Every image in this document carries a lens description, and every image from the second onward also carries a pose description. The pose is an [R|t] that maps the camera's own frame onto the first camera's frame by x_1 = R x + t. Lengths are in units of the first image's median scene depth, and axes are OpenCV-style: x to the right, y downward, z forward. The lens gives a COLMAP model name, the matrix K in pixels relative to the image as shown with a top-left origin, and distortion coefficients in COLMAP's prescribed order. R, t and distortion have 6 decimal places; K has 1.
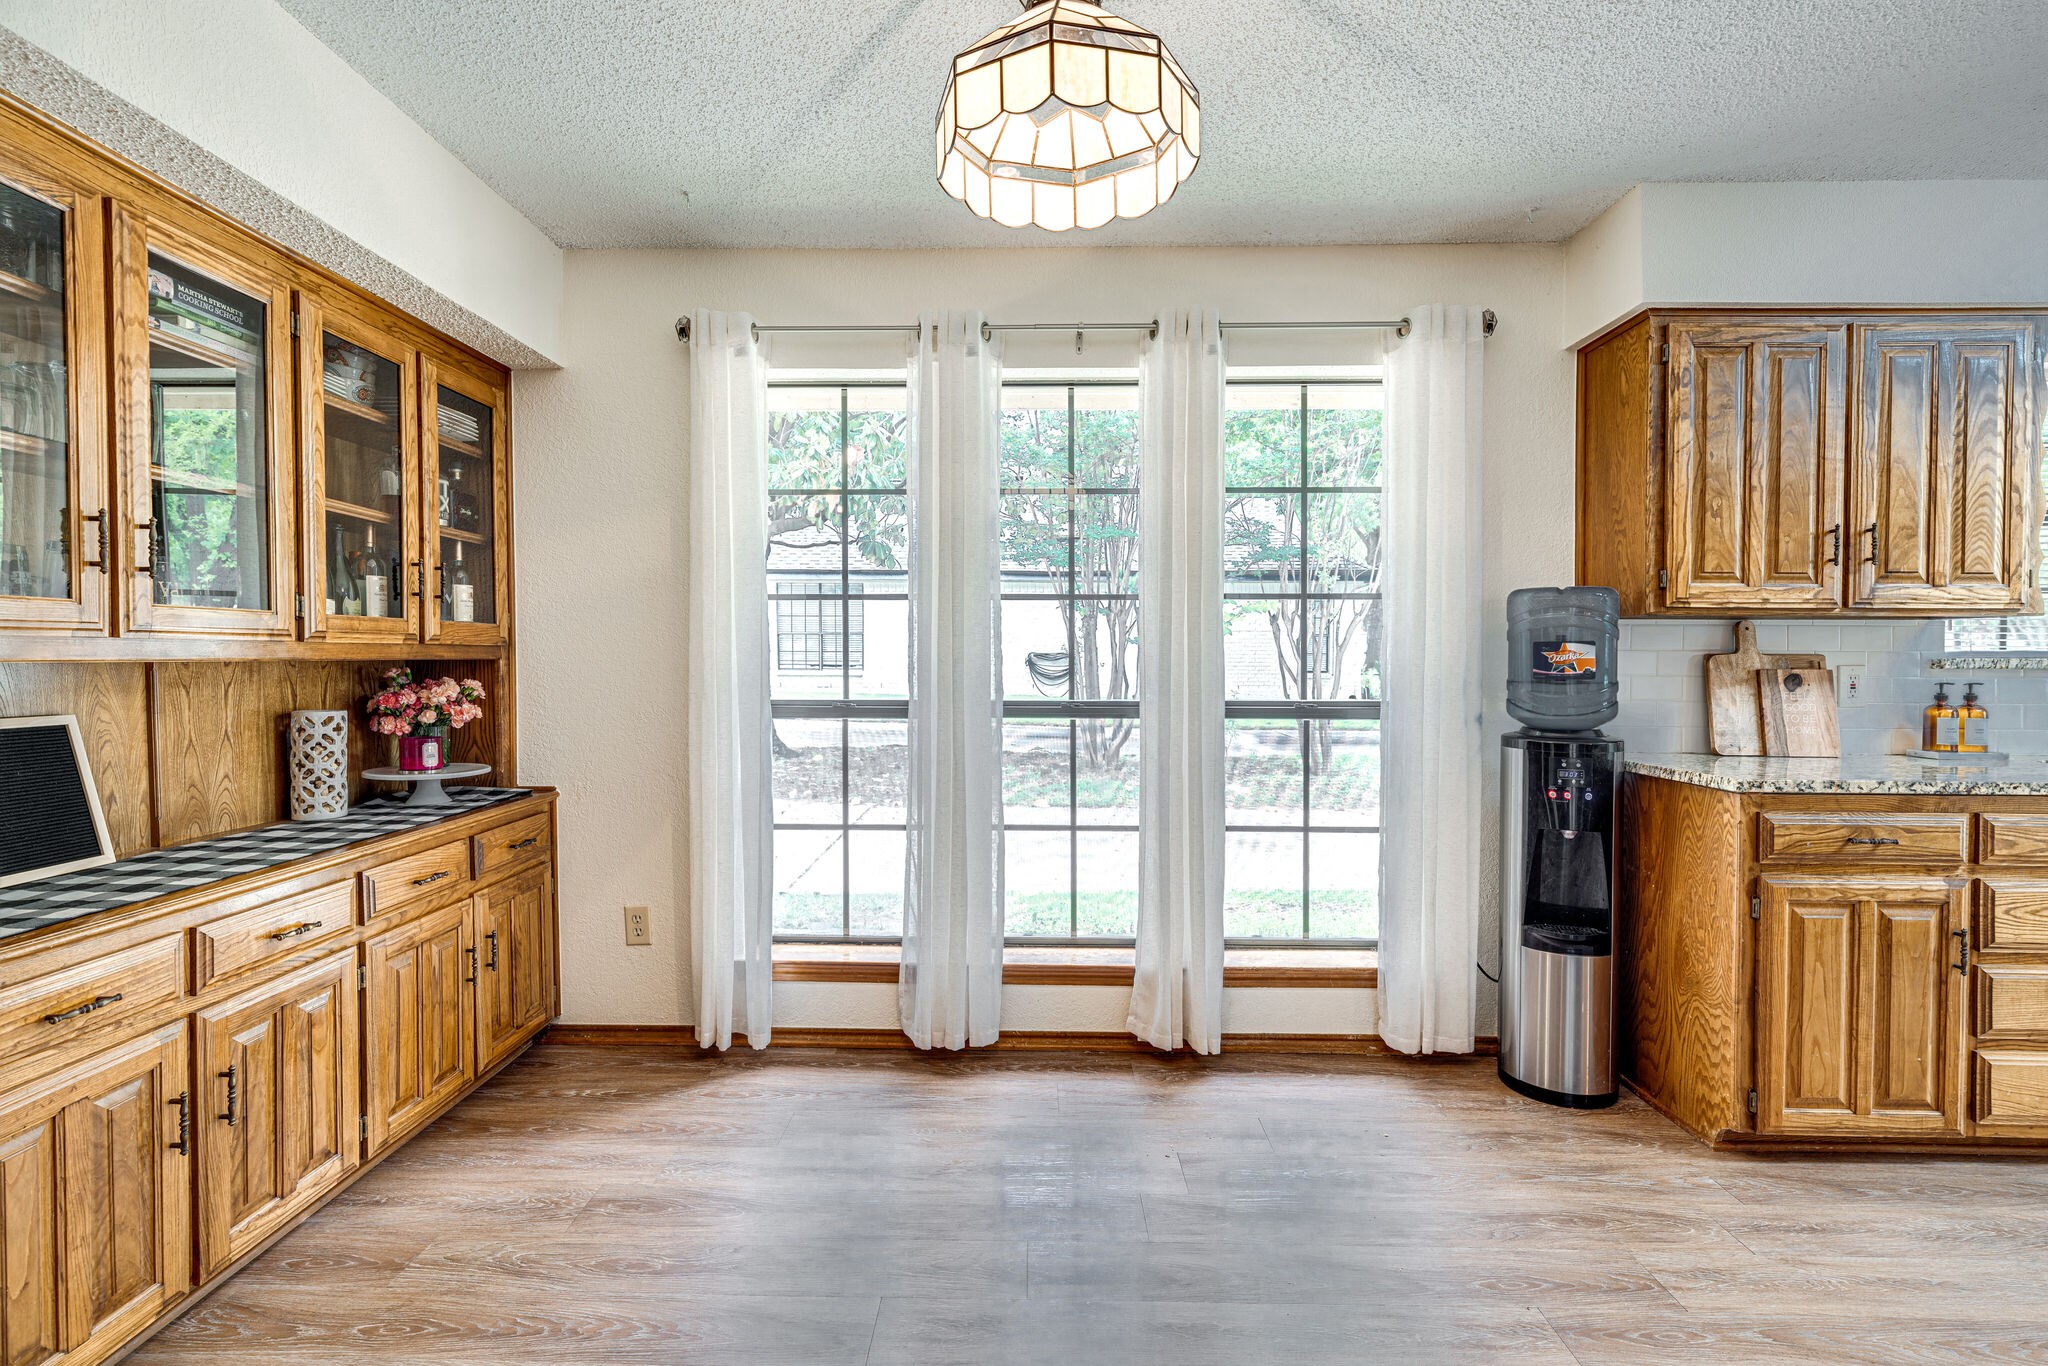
lens RADIAL K [[947.0, 0, 1022.0], [0, 947.0, 672.7], [0, 0, 1]] dist [0.002270, 0.000350]
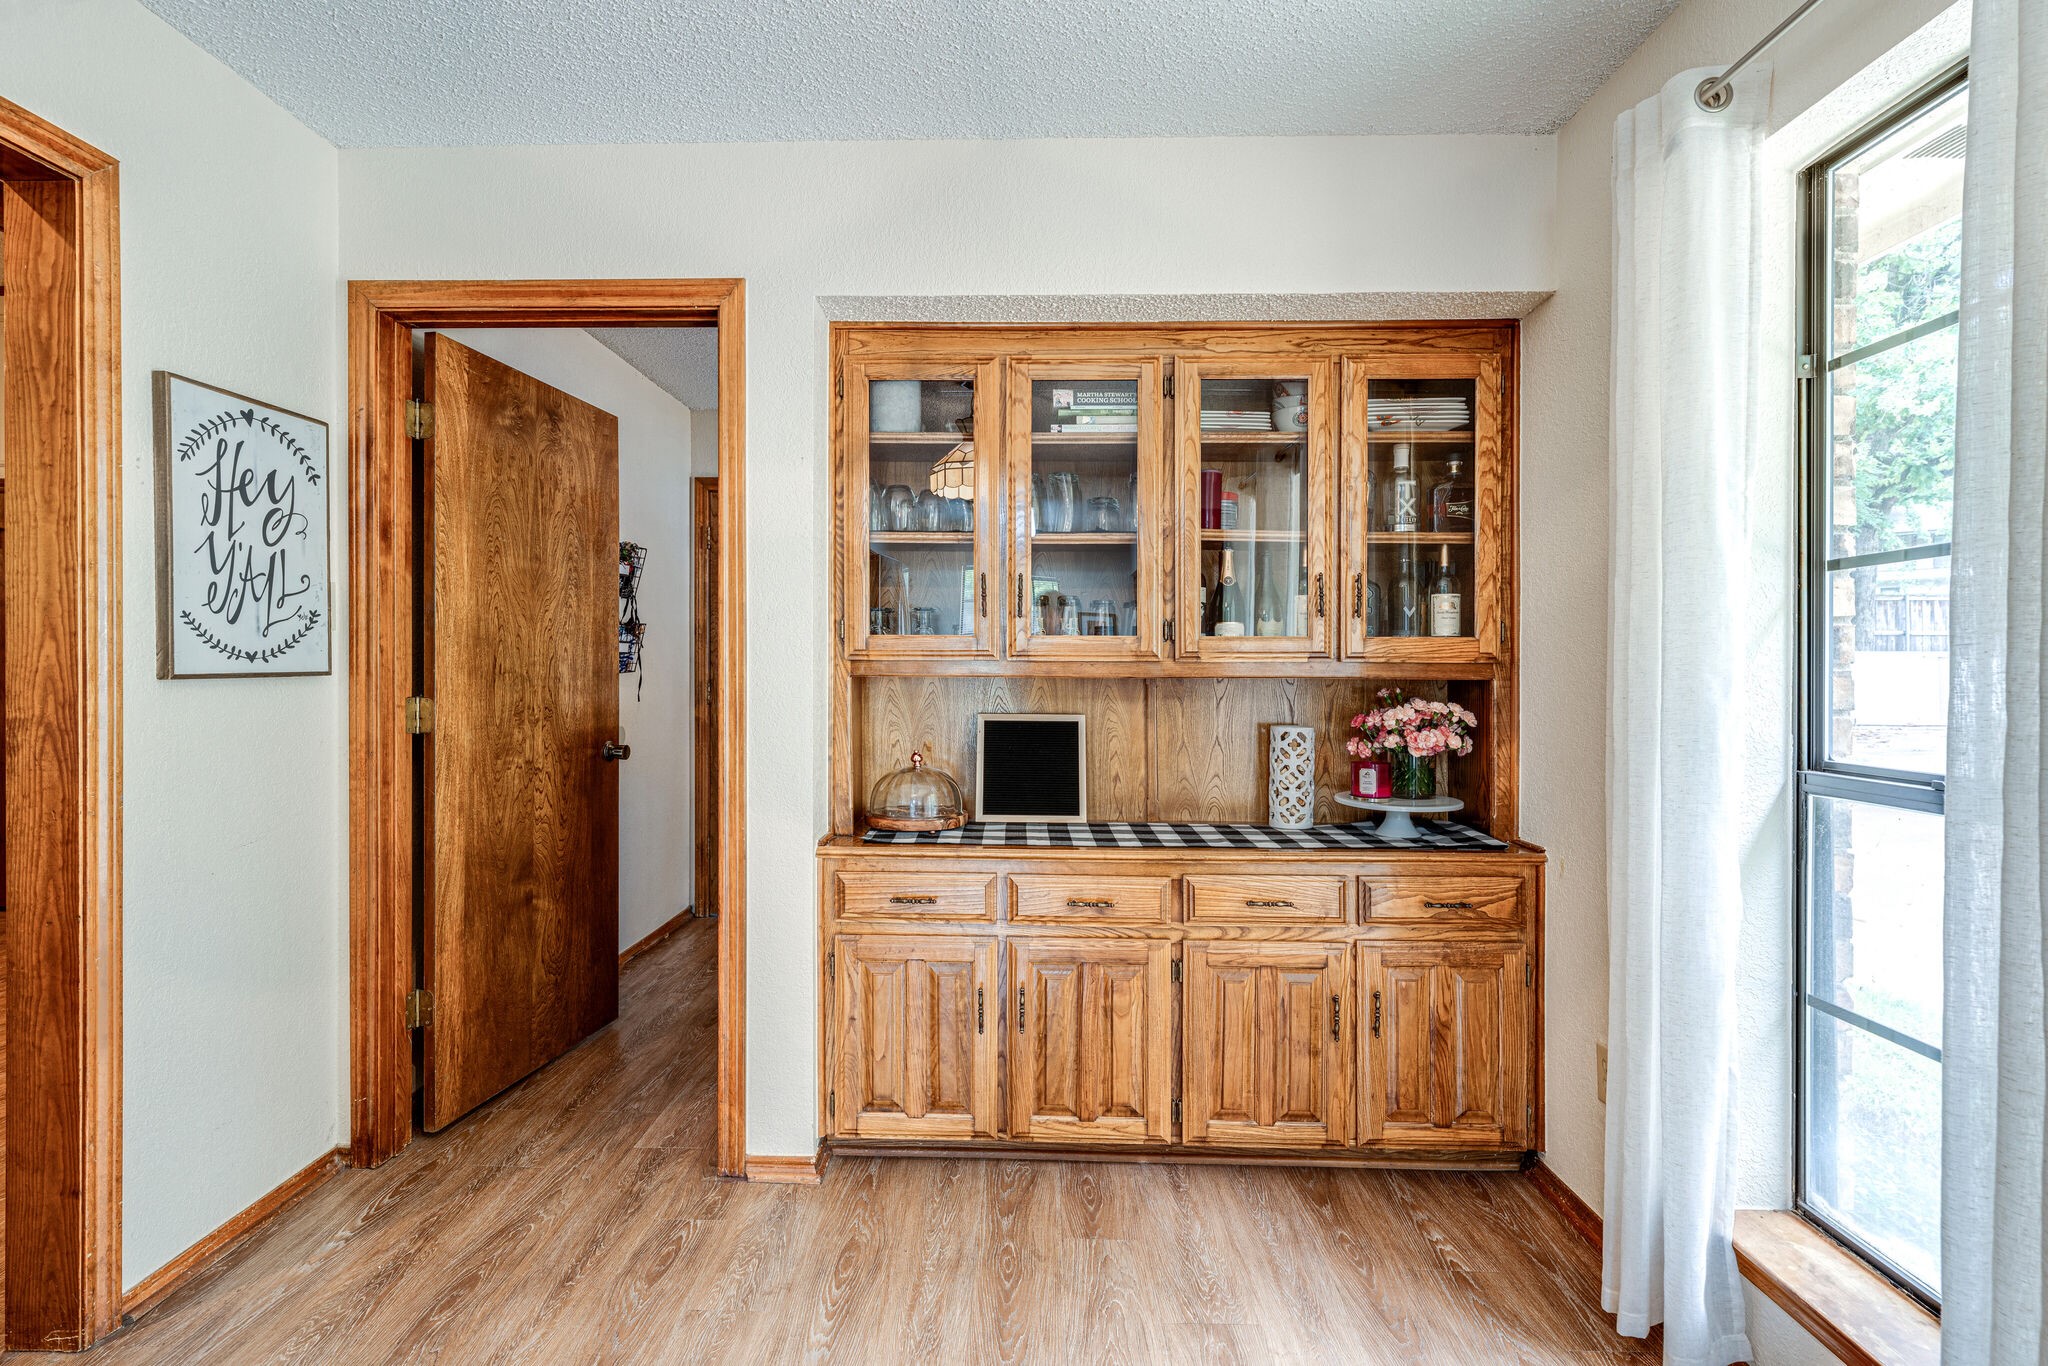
lens RADIAL K [[947.0, 0, 1020.3], [0, 947.0, 684.4], [0, 0, 1]] dist [0.002270, 0.000350]
pose [[-0.005818, 0.012803, -0.999901, 0.362138], [-0.022604, 0.999661, 0.012931, -0.015363], [0.999728, 0.022677, -0.005526, 0.779970]]
